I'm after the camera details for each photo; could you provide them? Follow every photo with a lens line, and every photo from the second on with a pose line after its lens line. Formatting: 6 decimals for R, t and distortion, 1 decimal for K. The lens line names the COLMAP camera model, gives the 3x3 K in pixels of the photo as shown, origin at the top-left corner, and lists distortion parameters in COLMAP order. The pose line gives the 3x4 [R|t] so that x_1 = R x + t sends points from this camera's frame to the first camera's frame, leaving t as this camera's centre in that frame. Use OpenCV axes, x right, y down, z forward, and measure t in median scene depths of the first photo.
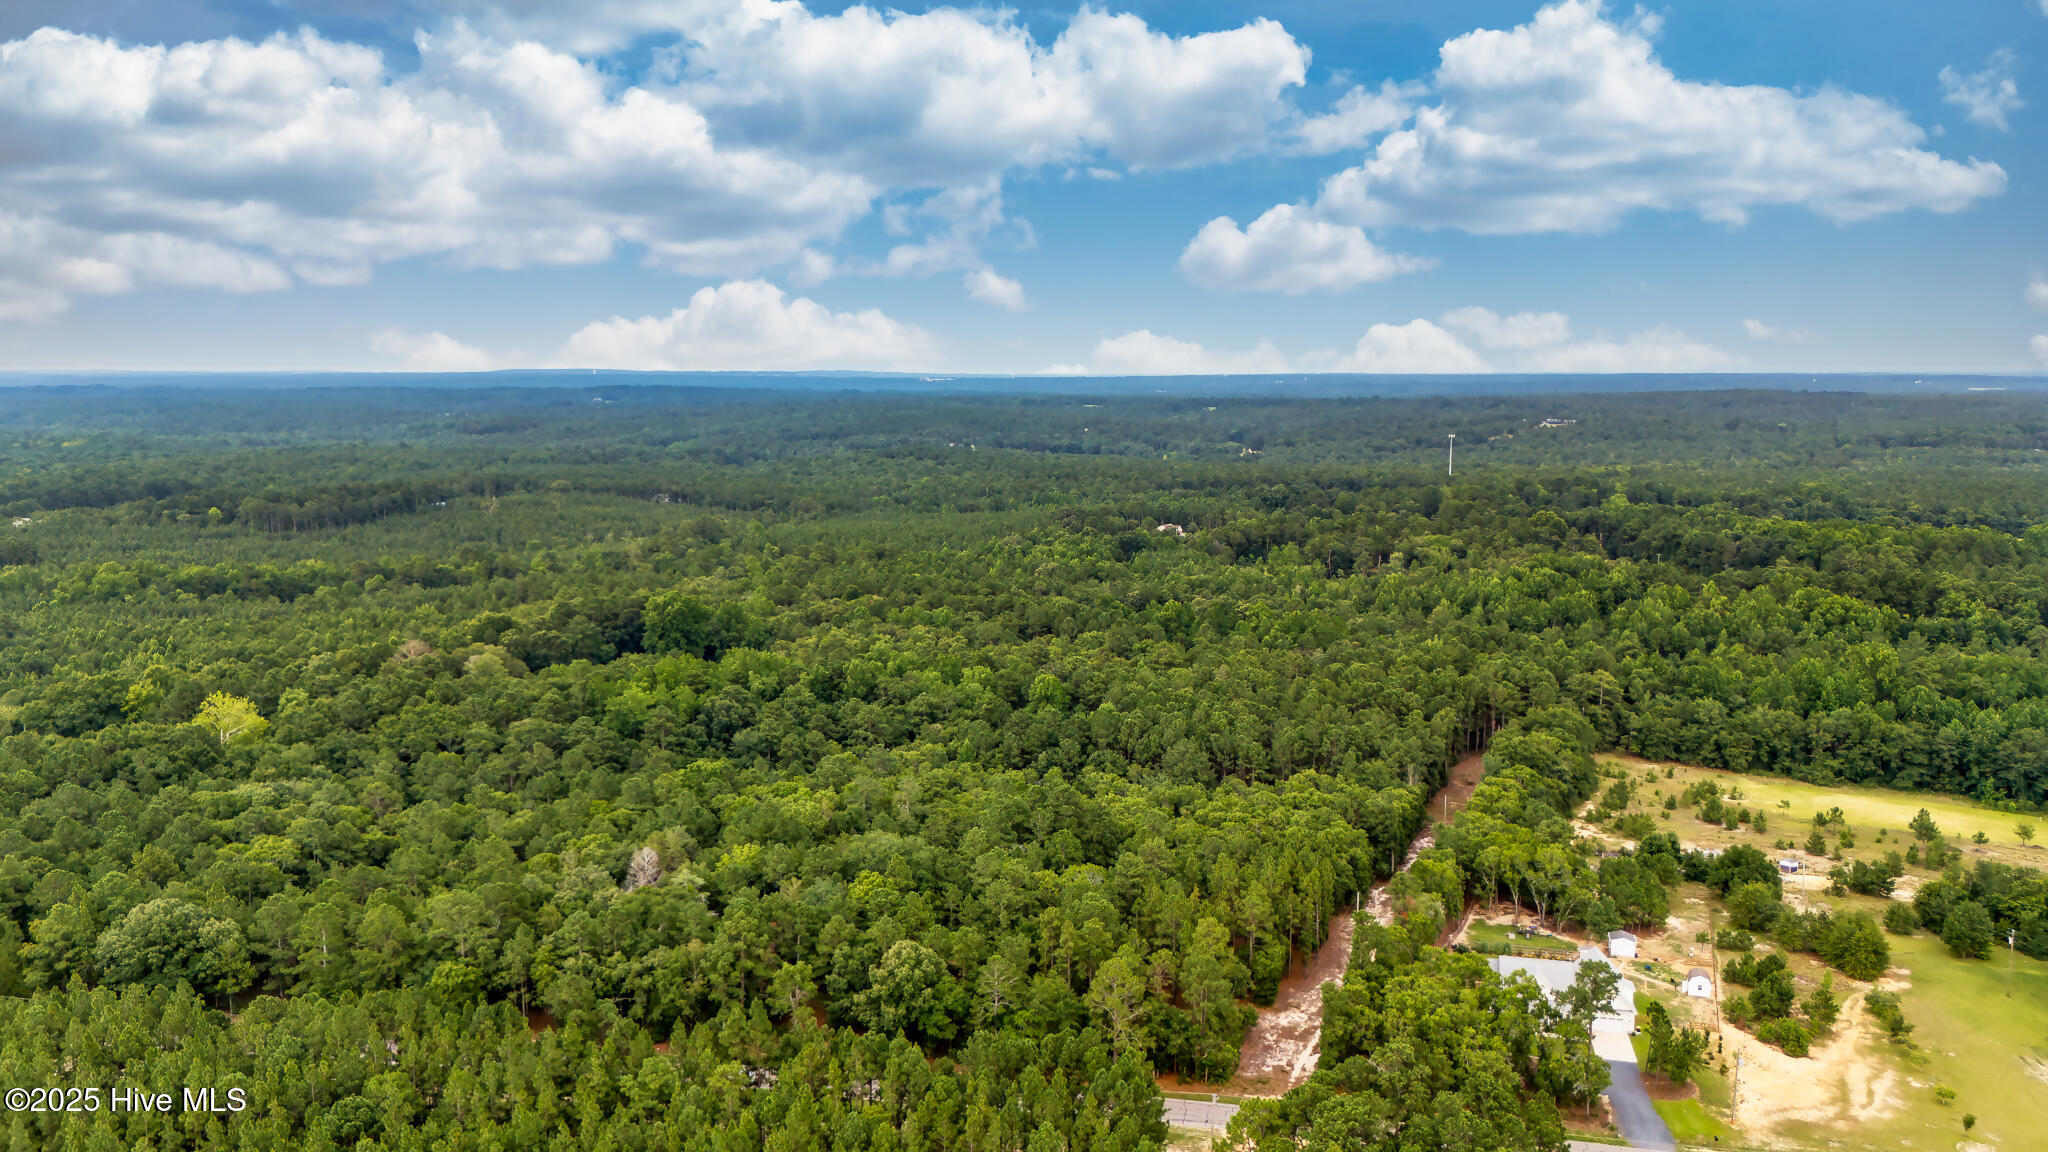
lens RADIAL K [[1517.7, 0, 1054.5], [0, 1517.7, 579.6], [0, 0, 1]] dist [0.085088, -0.087604]
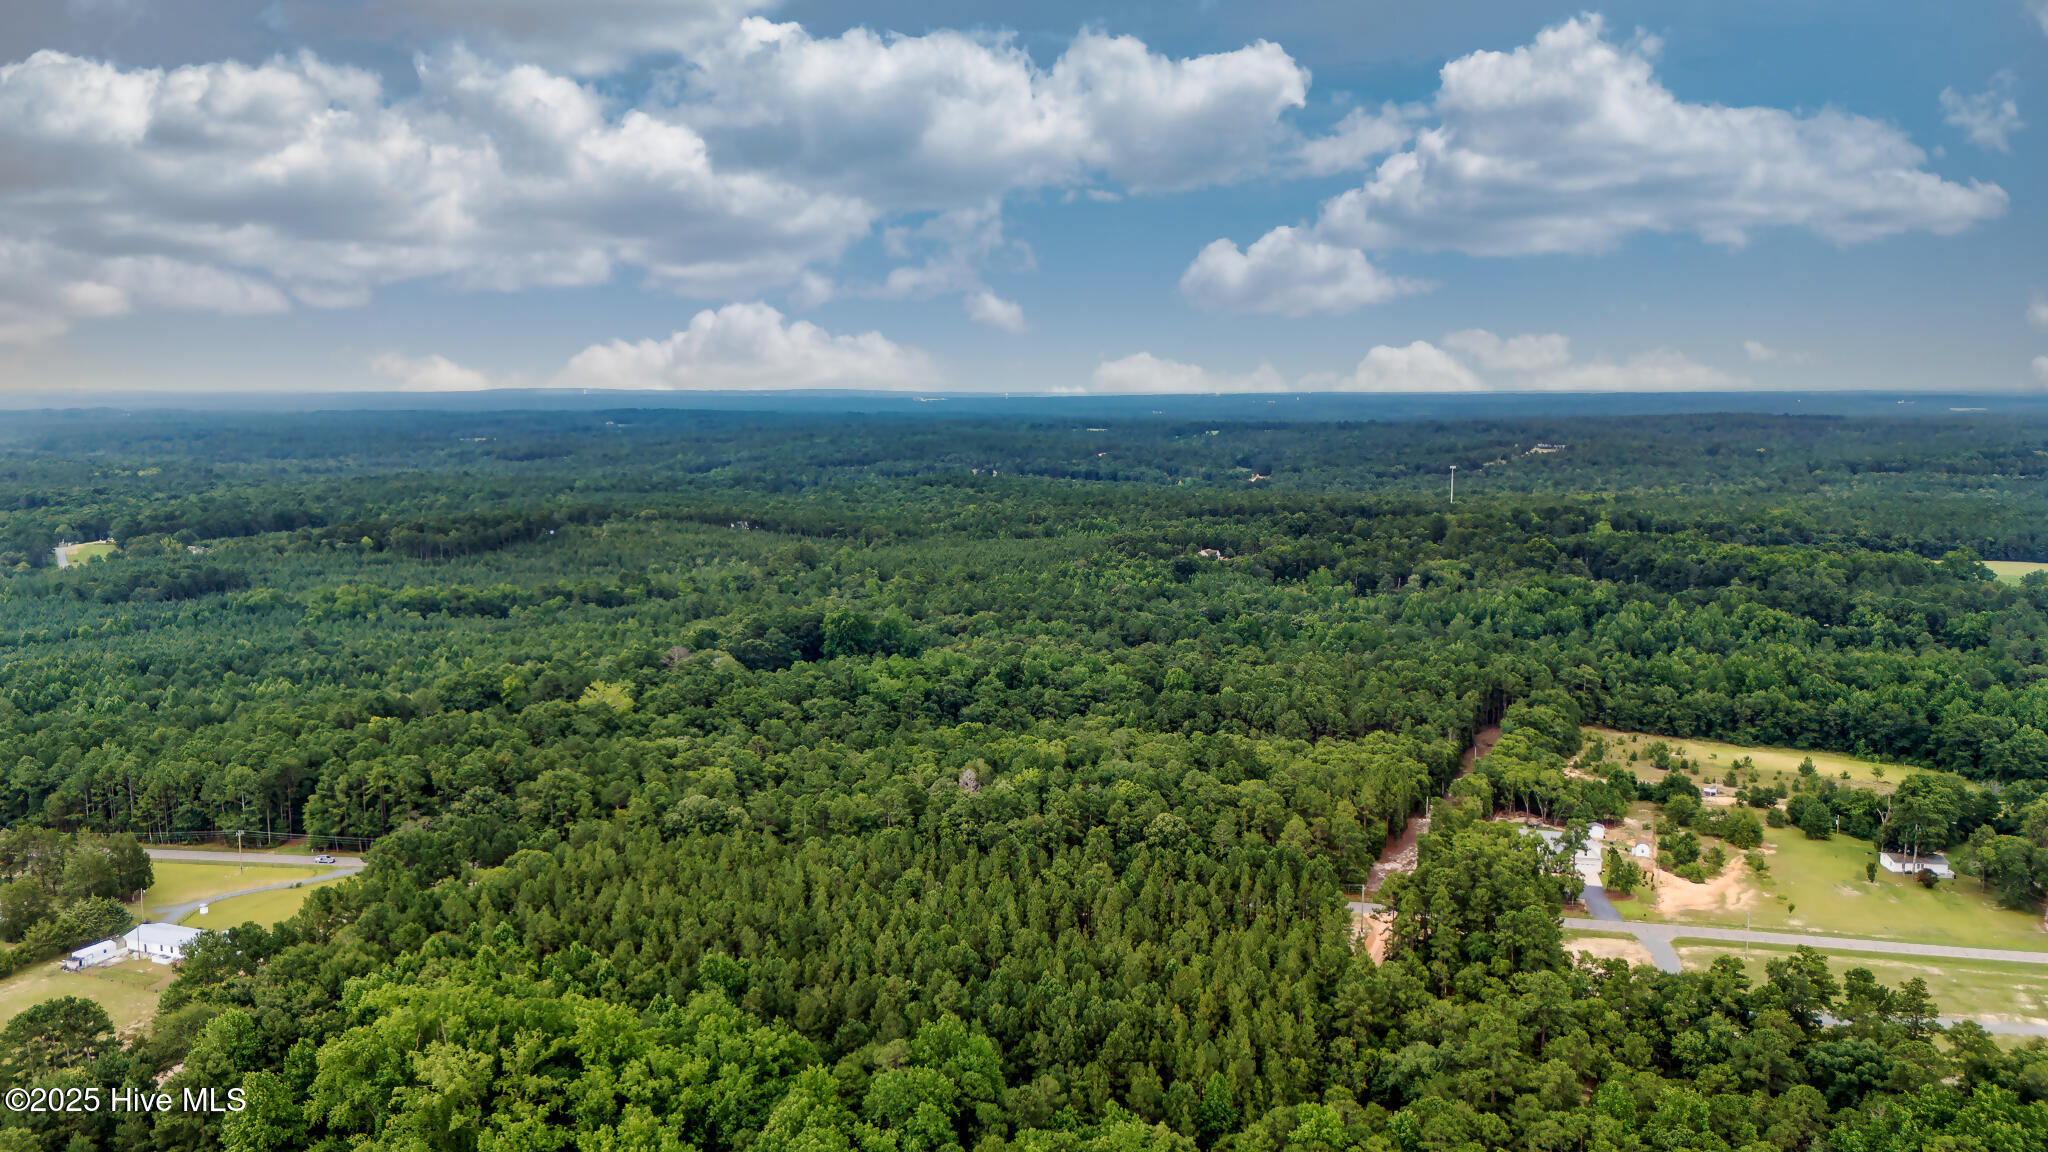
lens RADIAL K [[1524.2, 0, 1065.3], [0, 1524.2, 576.5], [0, 0, 1]] dist [0.090974, -0.109033]
pose [[0.999915, -0.002262, 0.012823, -0.104070], [0.002448, 0.999892, -0.014496, 0.000320], [-0.012789, 0.014526, 0.999813, -0.309949]]
